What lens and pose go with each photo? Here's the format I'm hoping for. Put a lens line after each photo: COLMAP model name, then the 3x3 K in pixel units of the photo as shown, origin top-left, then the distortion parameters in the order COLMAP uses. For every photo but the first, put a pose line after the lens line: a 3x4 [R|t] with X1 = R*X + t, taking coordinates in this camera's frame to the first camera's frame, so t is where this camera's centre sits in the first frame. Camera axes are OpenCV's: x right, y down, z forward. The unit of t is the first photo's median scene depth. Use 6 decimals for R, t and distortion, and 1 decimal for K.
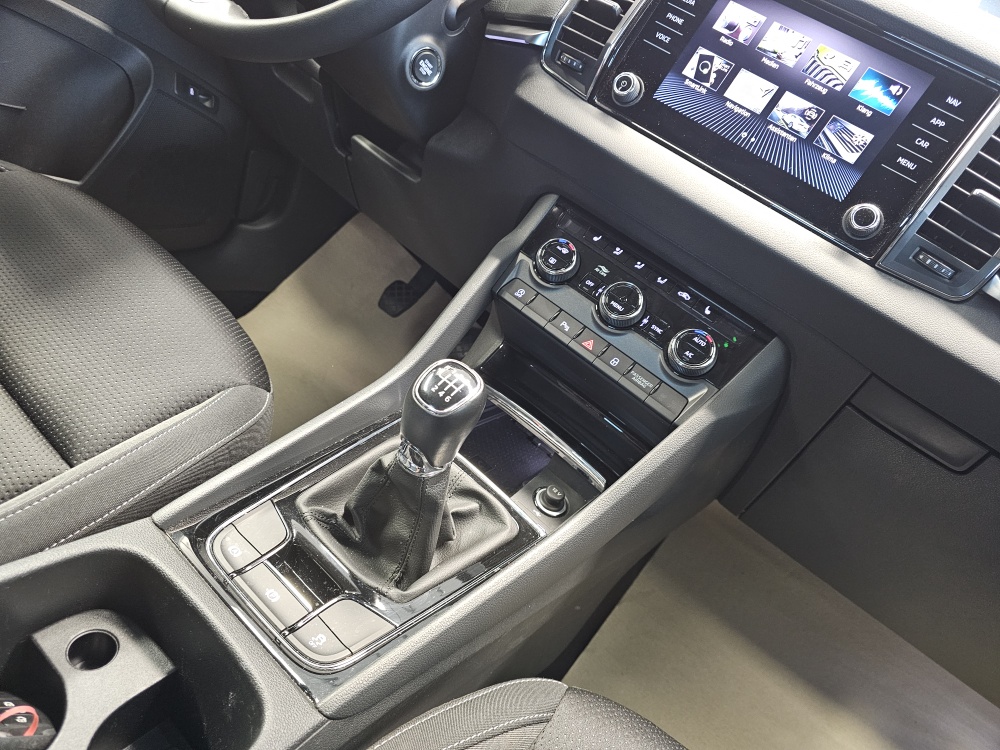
lens RADIAL K [[685.1, 0, 494.7], [0, 685.1, 360.5], [0, 0, 1]] dist [0.055158, -0.063187]
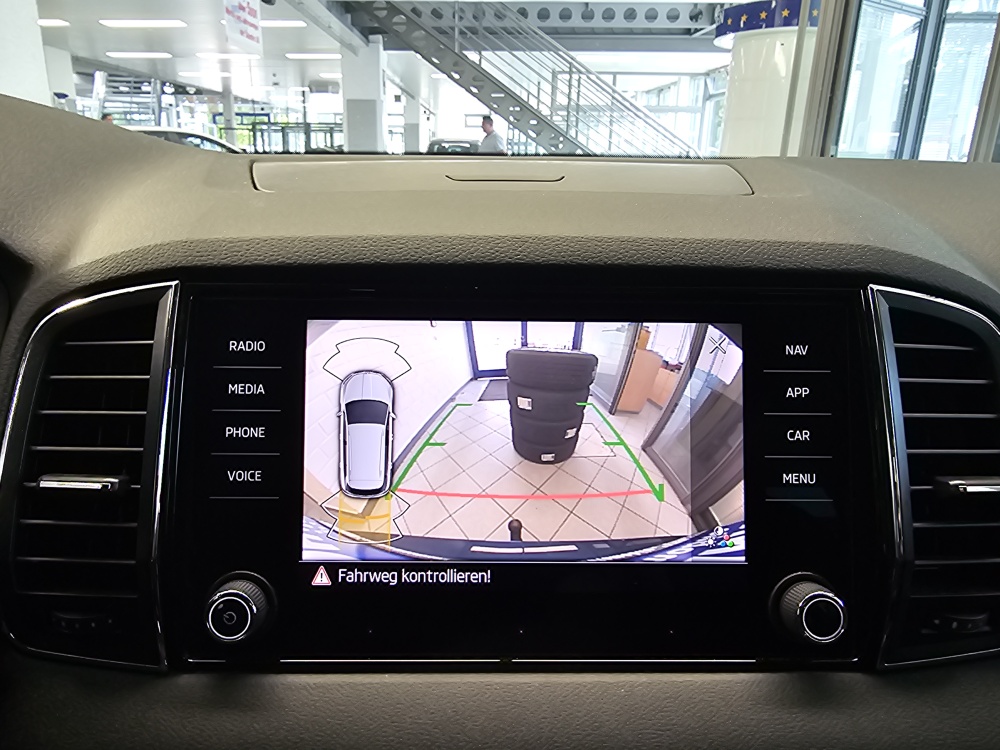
lens RADIAL K [[685.9, 0, 475.8], [0, 685.9, 361.0], [0, 0, 1]] dist [0.019238, -0.001426]
pose [[0.733142, -0.521871, 0.436066, 0.208312], [0.579316, 0.815102, 0.001508, -0.468981], [-0.356225, 0.251515, 0.899913, 0.543144]]
